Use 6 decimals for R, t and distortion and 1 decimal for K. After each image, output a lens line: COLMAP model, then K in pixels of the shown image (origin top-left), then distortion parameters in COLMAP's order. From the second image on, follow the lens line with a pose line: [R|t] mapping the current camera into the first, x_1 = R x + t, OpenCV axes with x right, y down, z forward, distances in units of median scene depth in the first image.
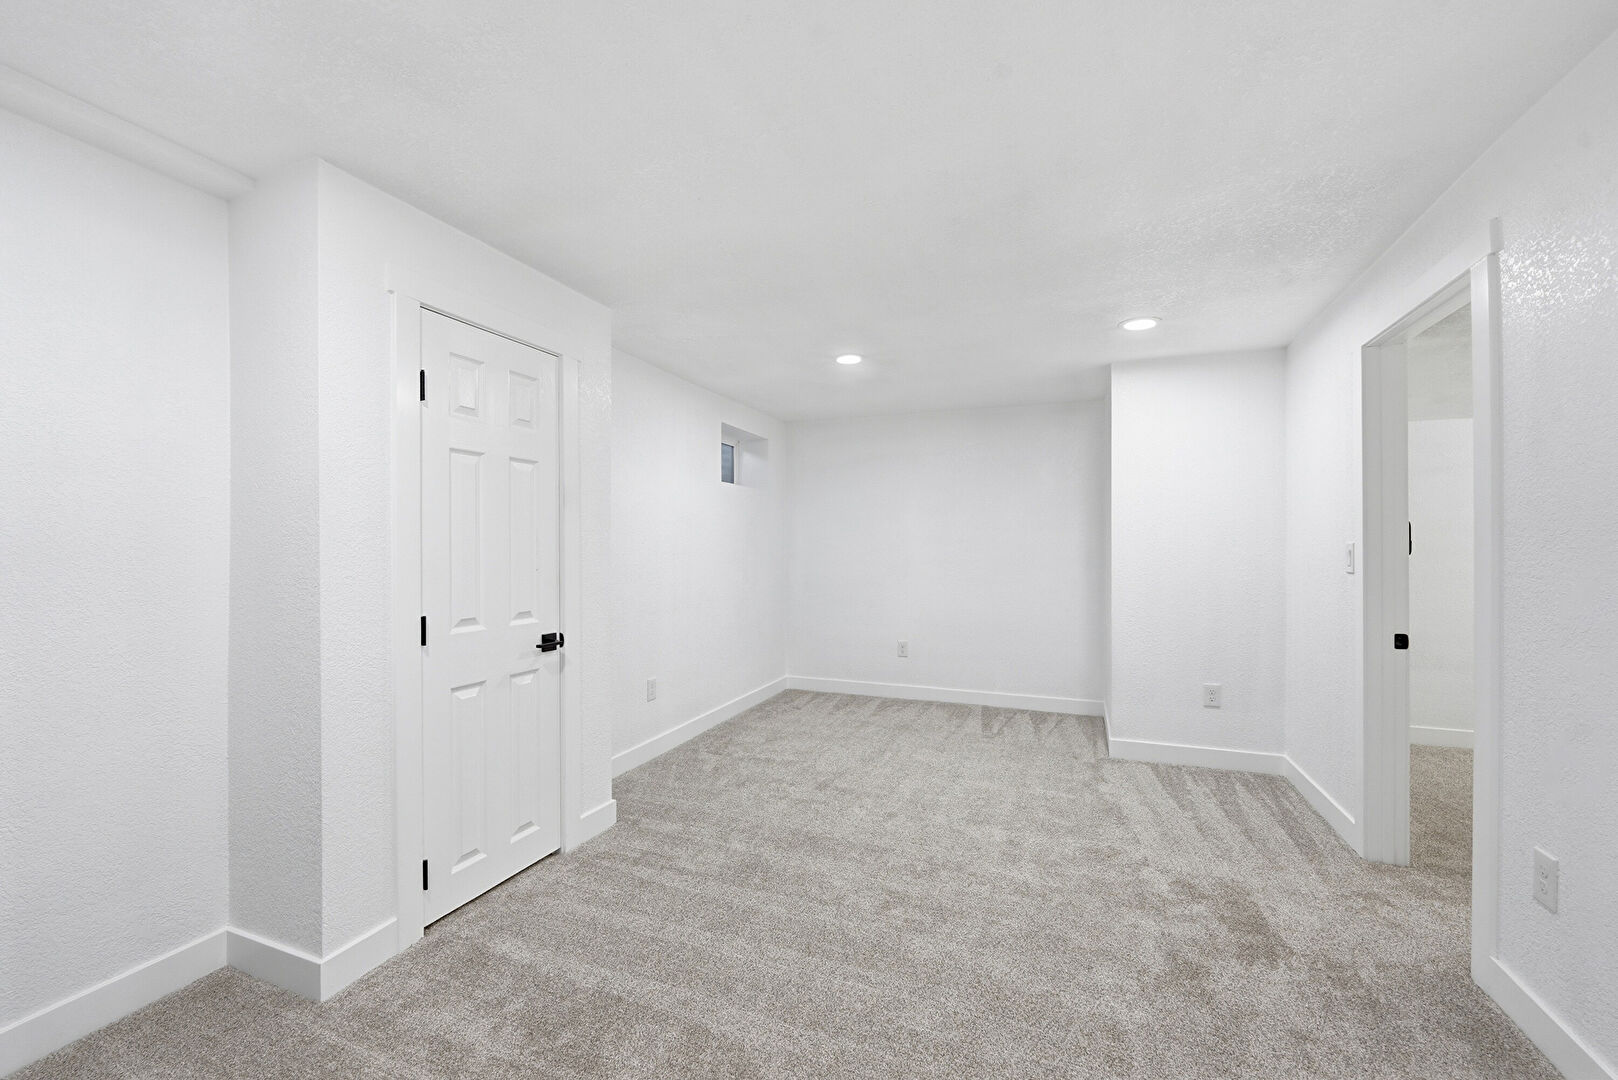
lens RADIAL K [[669.4, 0, 815.3], [0, 669.4, 547.3], [0, 0, 1]] dist [-0.016473, 0.001295]
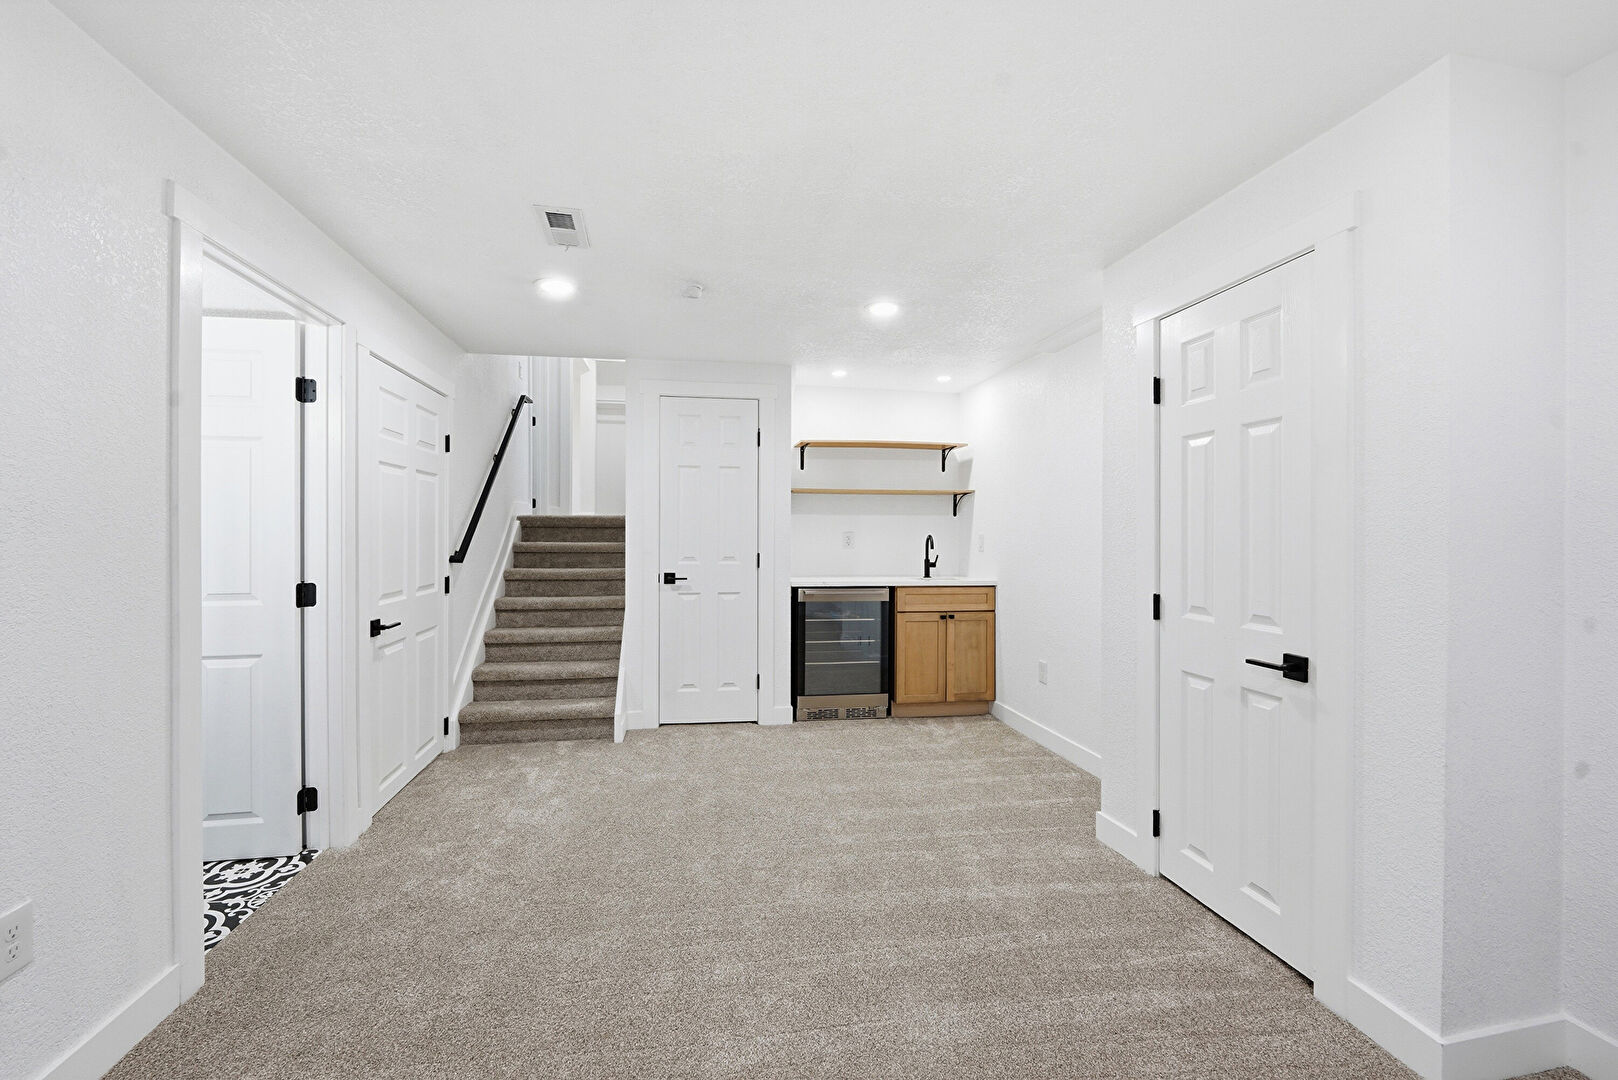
lens RADIAL K [[669.4, 0, 814.7], [0, 669.4, 532.4], [0, 0, 1]] dist [-0.016473, 0.001295]
pose [[-0.848711, -0.004448, -0.528838, 0.420207], [-0.004465, 0.999989, -0.001245, 0.002795], [0.528838, 0.001305, -0.848722, 1.385989]]
